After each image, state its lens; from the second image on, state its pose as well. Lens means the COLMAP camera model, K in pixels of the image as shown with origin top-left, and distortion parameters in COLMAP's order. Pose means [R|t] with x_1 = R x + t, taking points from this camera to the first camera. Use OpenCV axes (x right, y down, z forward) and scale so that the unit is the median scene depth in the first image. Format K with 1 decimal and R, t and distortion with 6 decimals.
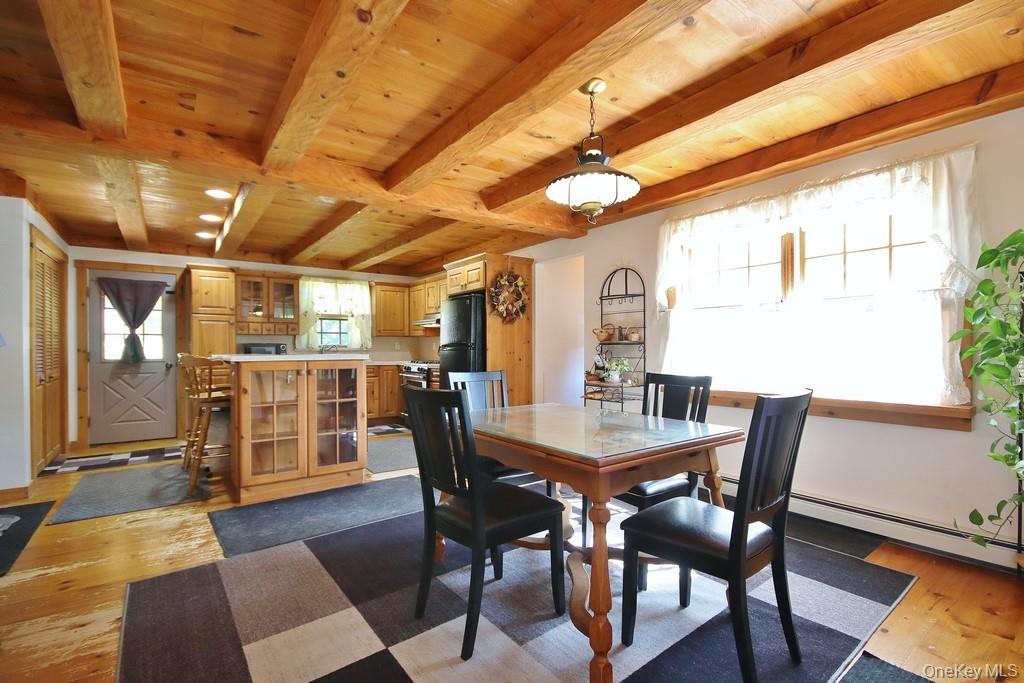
lens RADIAL K [[478.2, 0, 519.0], [0, 478.2, 345.3], [0, 0, 1]] dist [-0.009713, -0.002624]
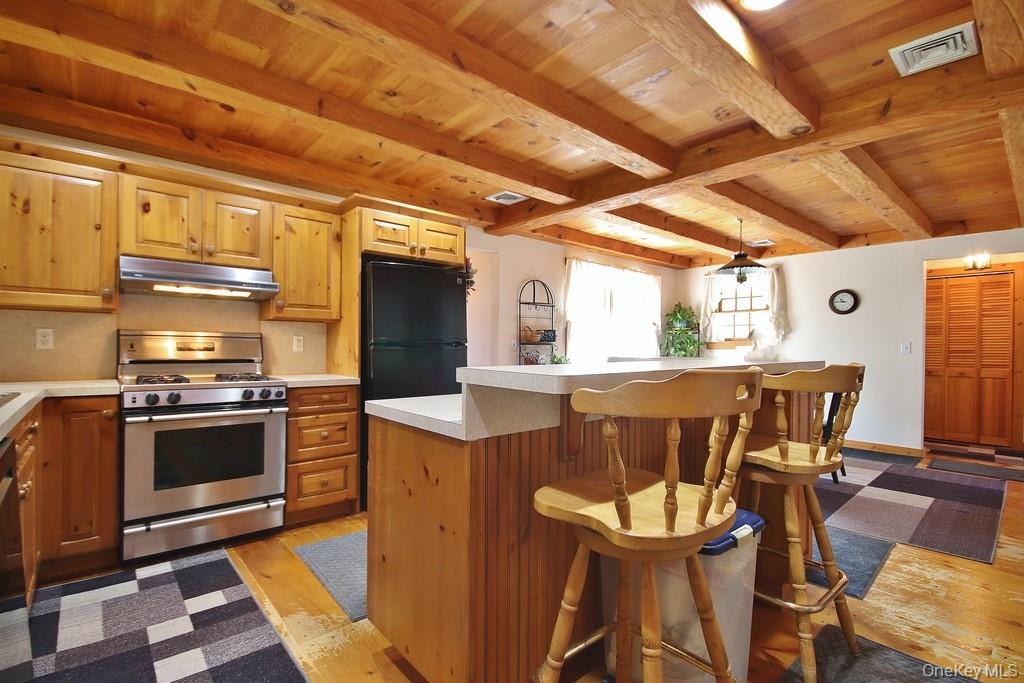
lens RADIAL K [[478.2, 0, 519.8], [0, 478.2, 343.1], [0, 0, 1]] dist [-0.009713, -0.002624]
pose [[-0.094791, 0.010367, 0.995443, -0.796152], [-0.015611, 0.999807, -0.011899, 0.006659], [-0.995375, -0.016667, -0.094611, 0.966268]]
